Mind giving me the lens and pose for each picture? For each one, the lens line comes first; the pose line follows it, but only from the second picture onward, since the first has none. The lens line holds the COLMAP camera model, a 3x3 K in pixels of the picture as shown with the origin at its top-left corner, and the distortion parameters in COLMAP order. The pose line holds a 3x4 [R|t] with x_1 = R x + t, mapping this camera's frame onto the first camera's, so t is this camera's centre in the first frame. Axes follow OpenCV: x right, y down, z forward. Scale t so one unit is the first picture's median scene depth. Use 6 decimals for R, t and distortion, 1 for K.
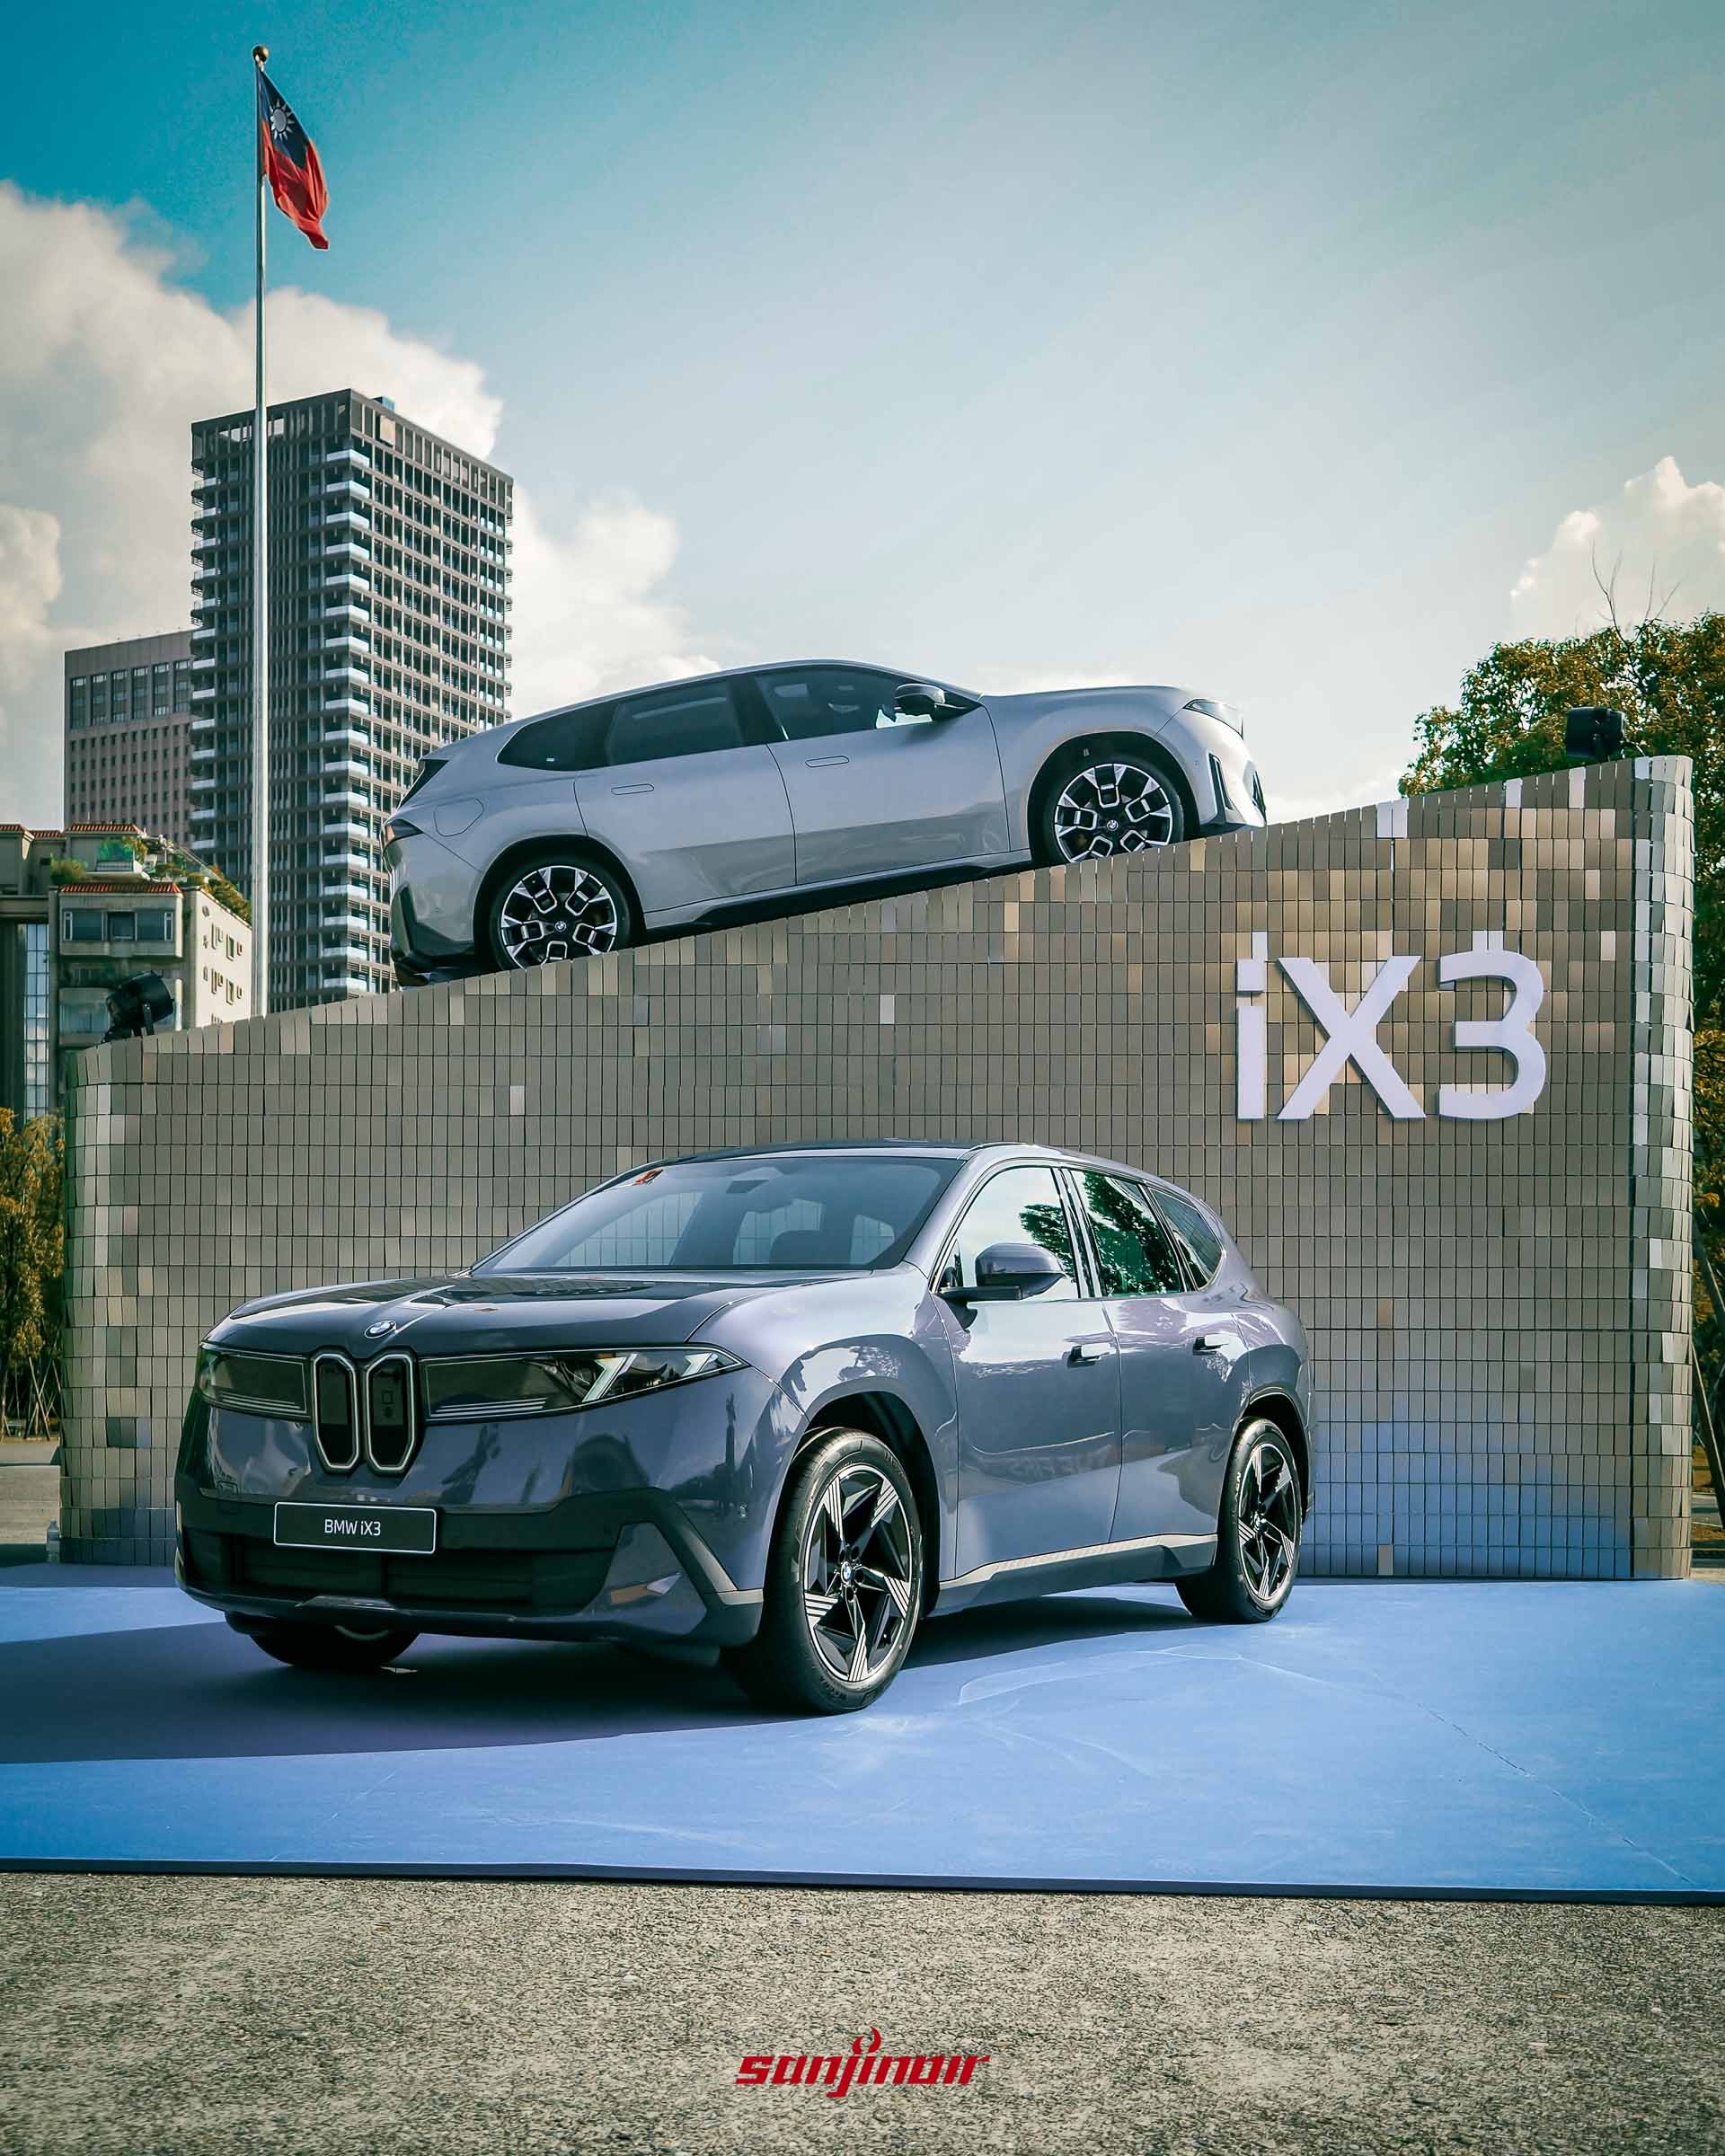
lens RADIAL K [[2411.4, 0, 862.5], [0, 2411.4, 1078.0], [0, 0, 1]] dist [-0.001797, -0.002161]
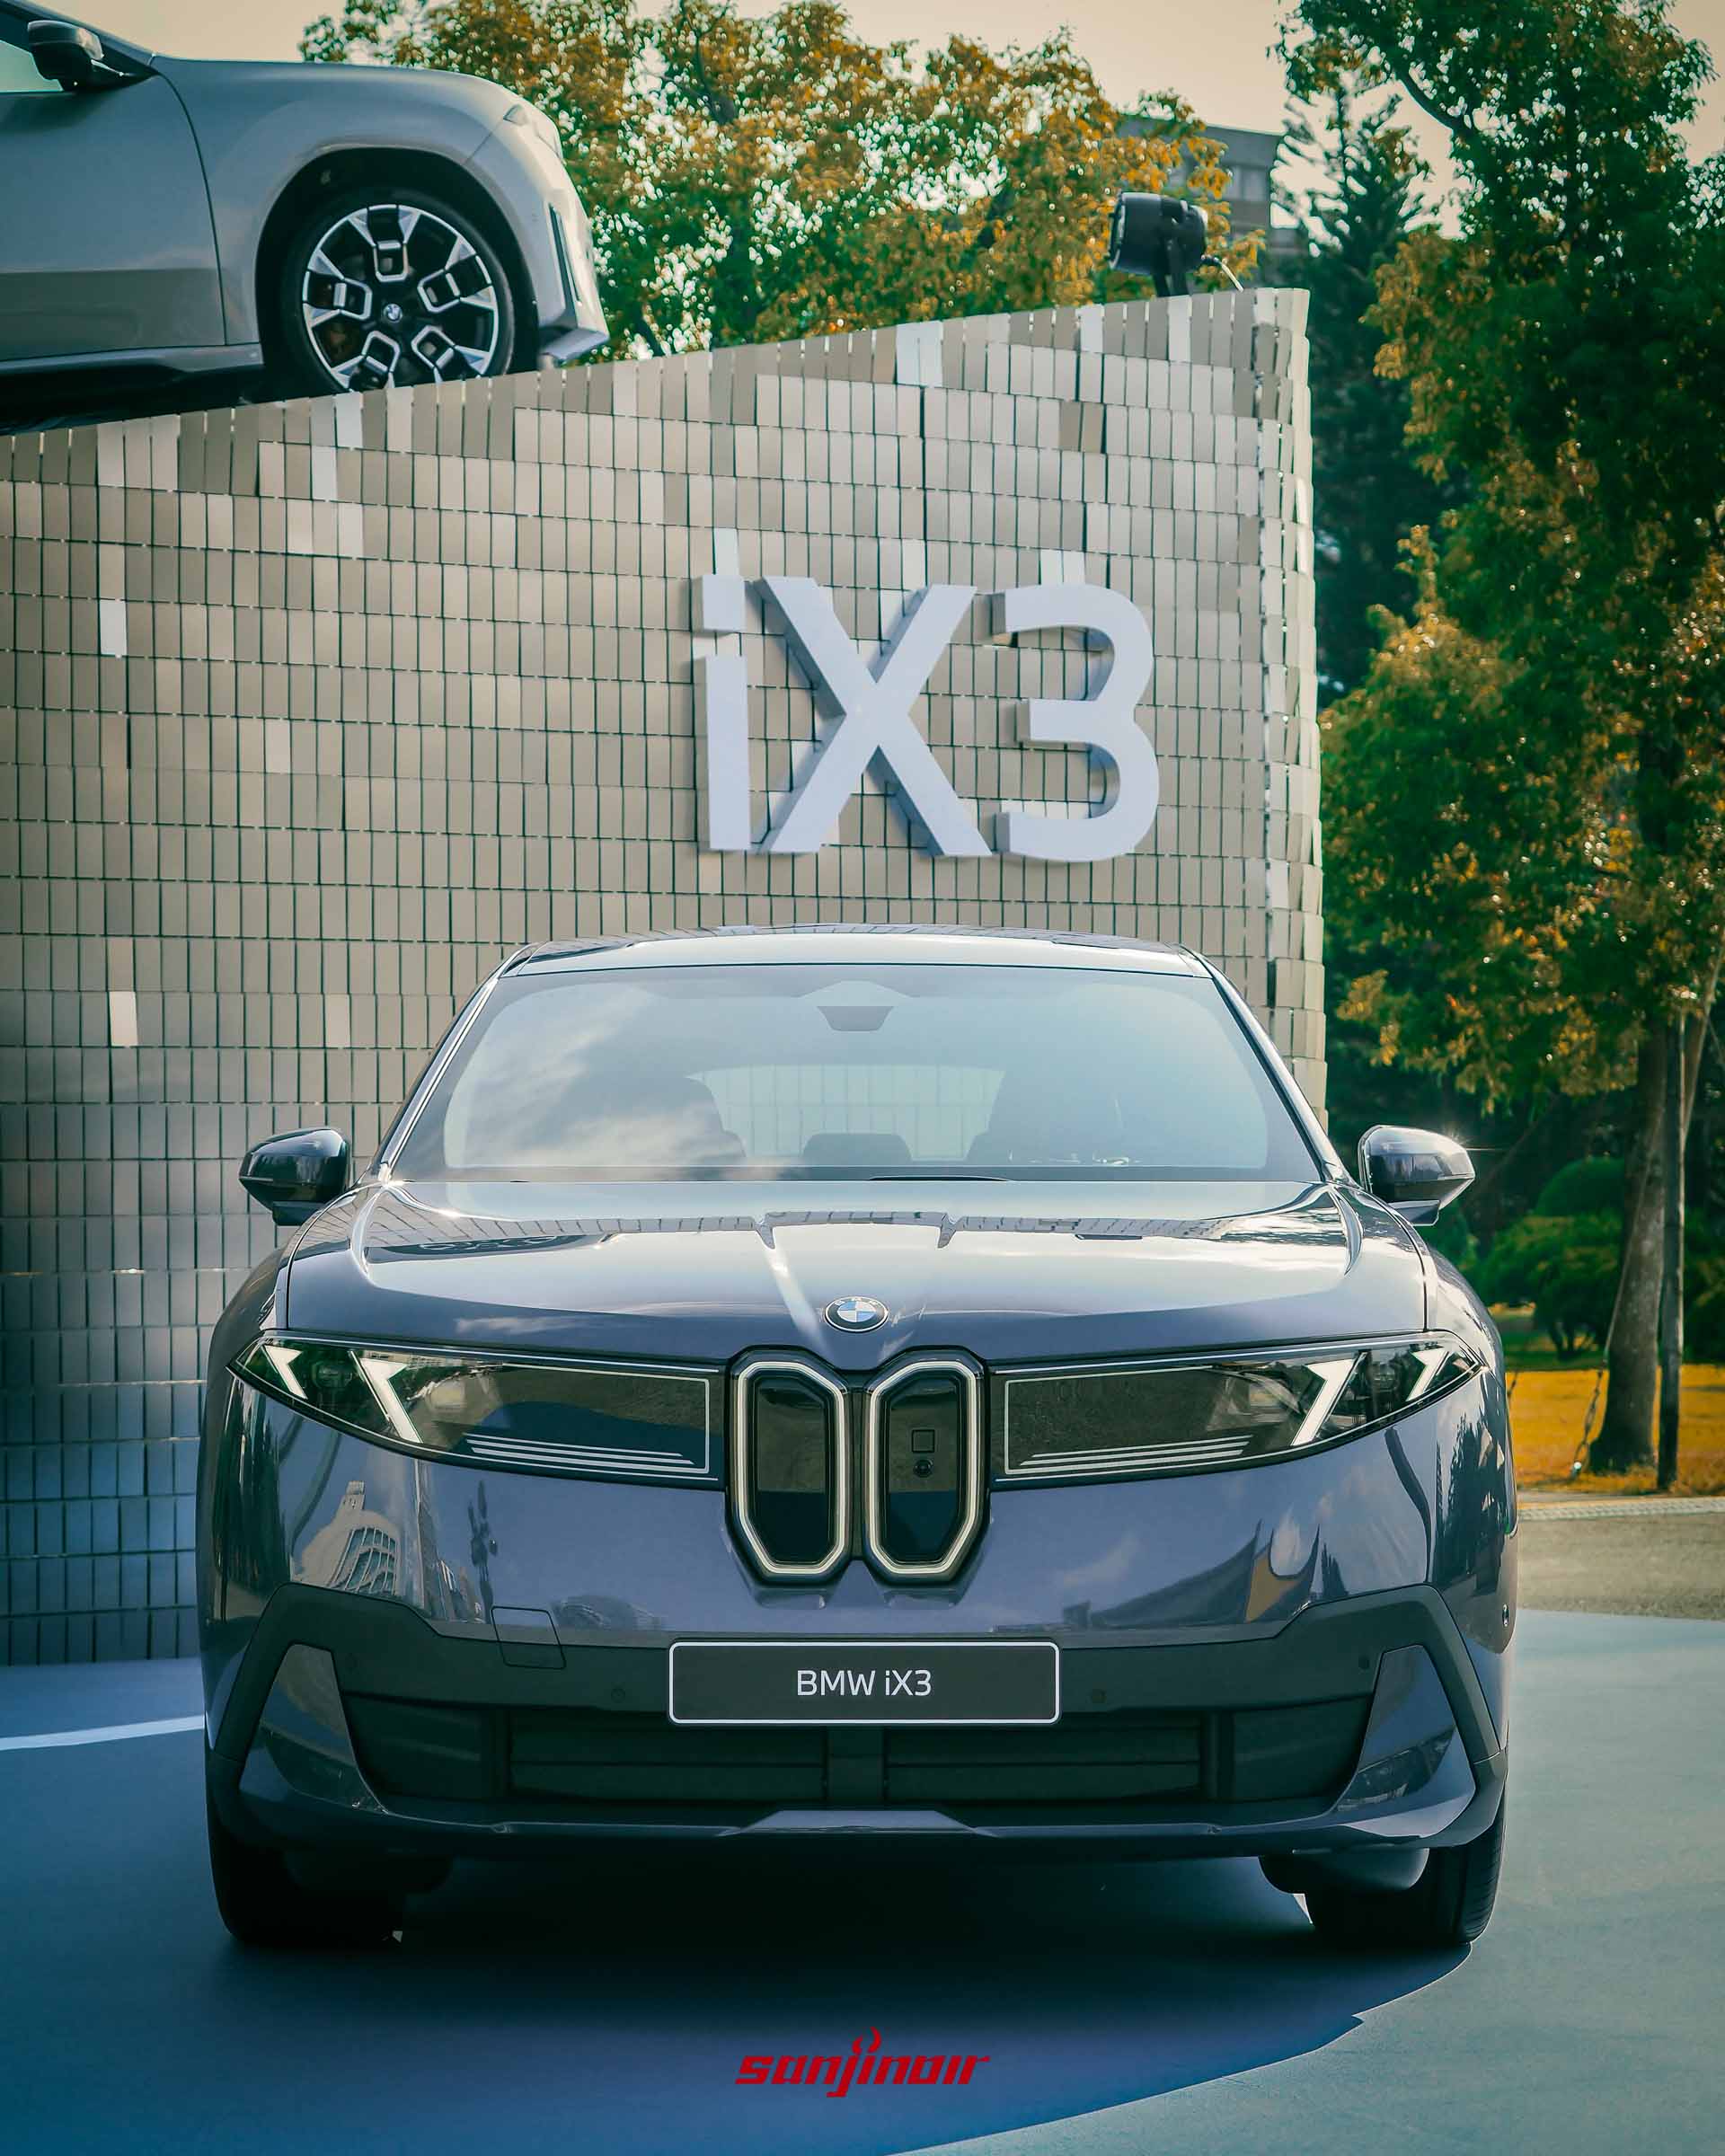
lens RADIAL K [[4154.2, 0, 862.5], [0, 4154.2, 1078.0], [0, 0, 1]] dist [-0.159956, -0.062699]
pose [[0.878942, 0.005045, 0.476901, -0.289107], [-0.048713, 0.995664, 0.079246, -0.008991], [-0.474434, -0.092884, 0.875377, 0.092213]]
